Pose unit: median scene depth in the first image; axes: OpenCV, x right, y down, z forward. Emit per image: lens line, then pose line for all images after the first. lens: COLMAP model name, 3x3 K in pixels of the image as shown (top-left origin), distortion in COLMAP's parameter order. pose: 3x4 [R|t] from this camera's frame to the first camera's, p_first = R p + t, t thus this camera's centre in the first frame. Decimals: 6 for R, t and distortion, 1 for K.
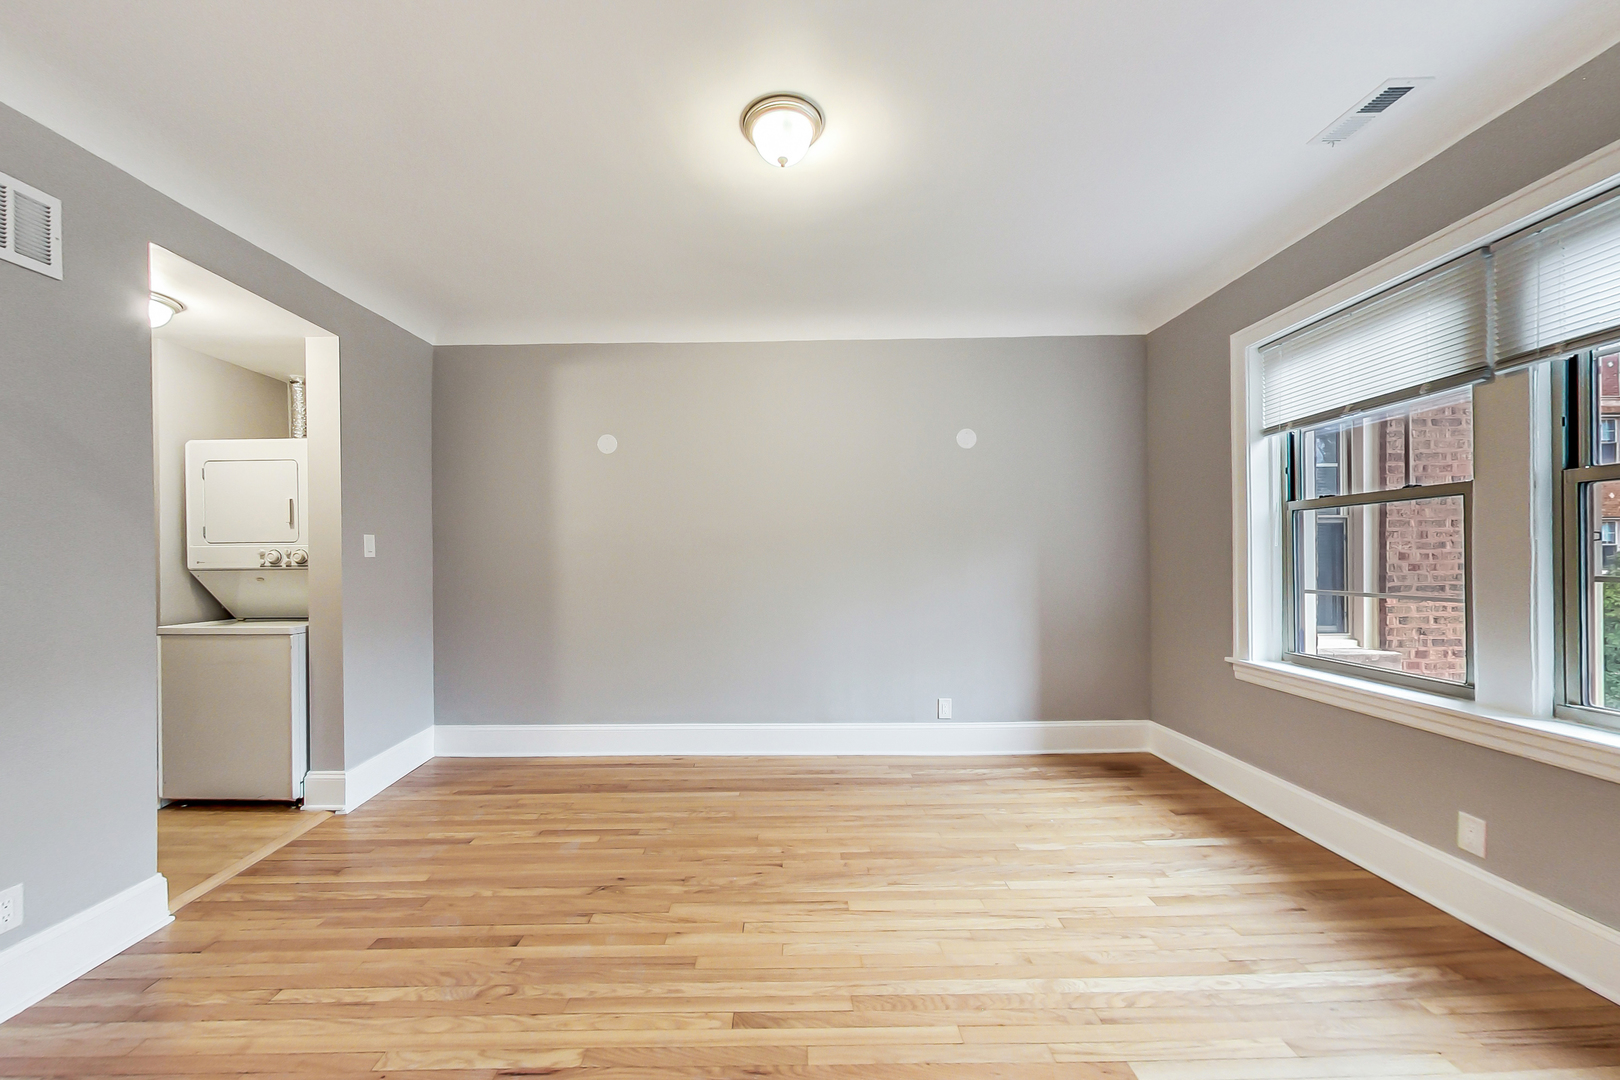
lens RADIAL K [[588.9, 0, 790.4], [0, 588.9, 559.7], [0, 0, 1]] dist [-0.000107, -0.000163]
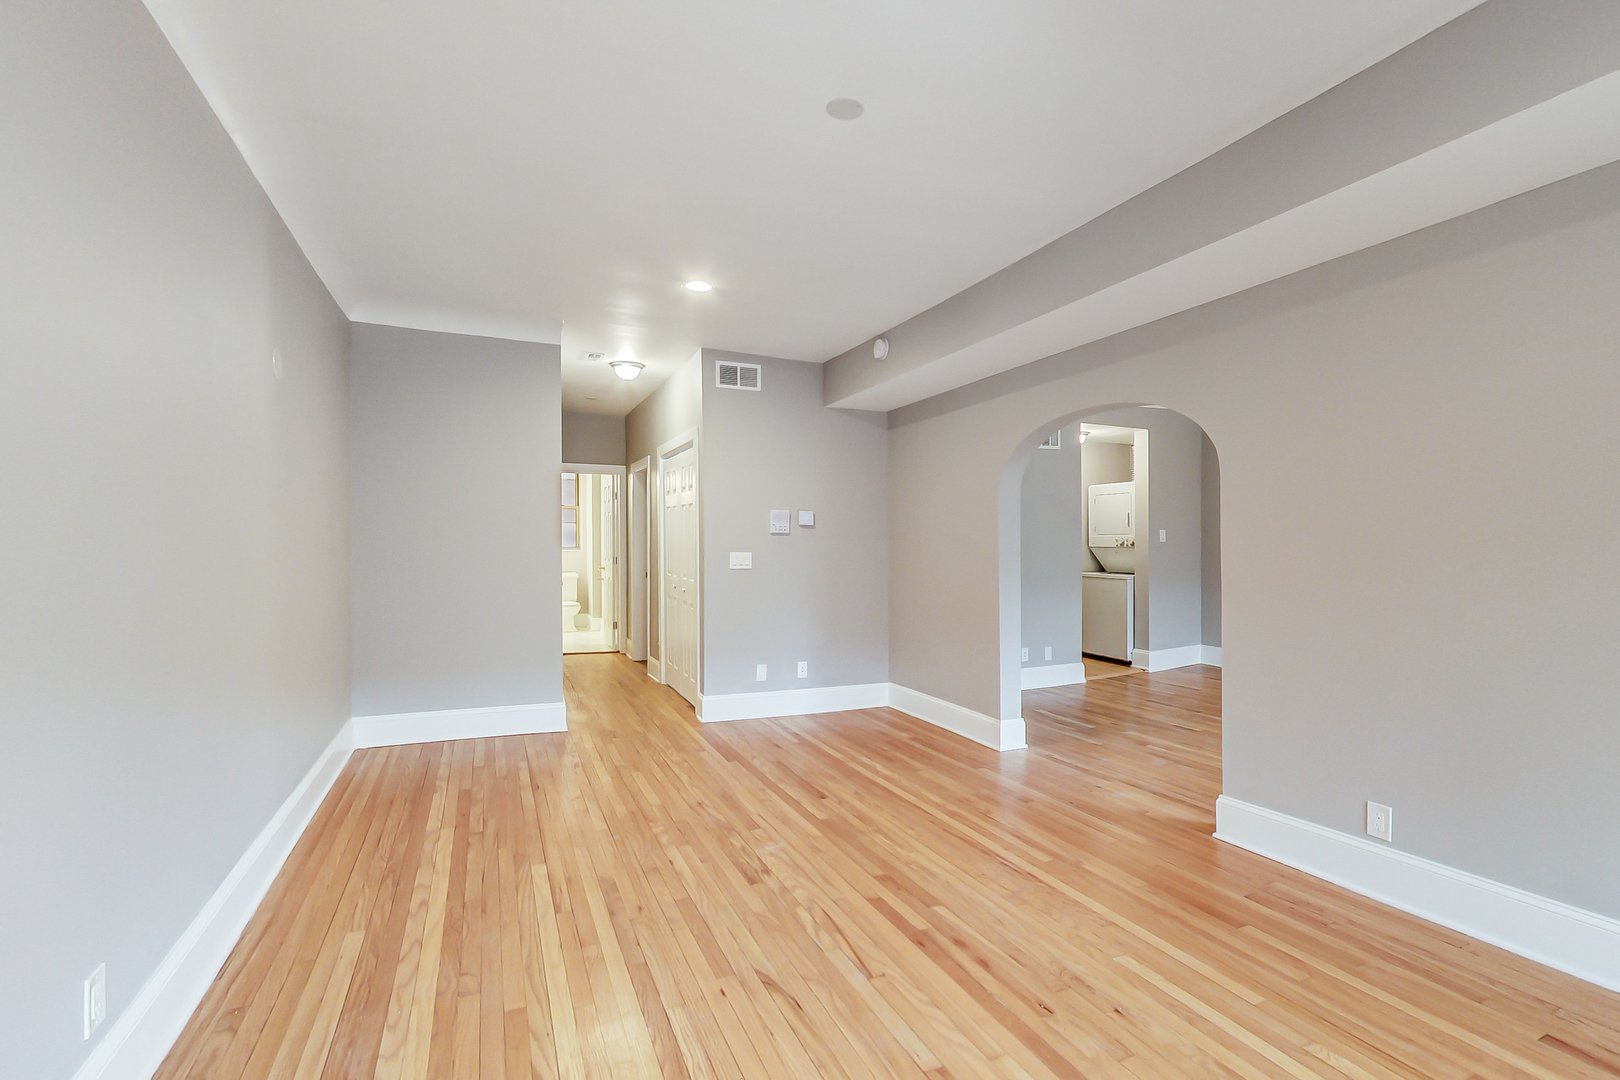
lens RADIAL K [[739.2, 0, 826.0], [0, 739.2, 541.3], [0, 0, 1]] dist [-0.000817, -0.000213]
pose [[0.429945, 0.009003, -0.902810, 0.988521], [-0.002987, 0.999959, 0.008549, -0.024244], [0.902850, -0.000978, 0.429954, -1.017563]]
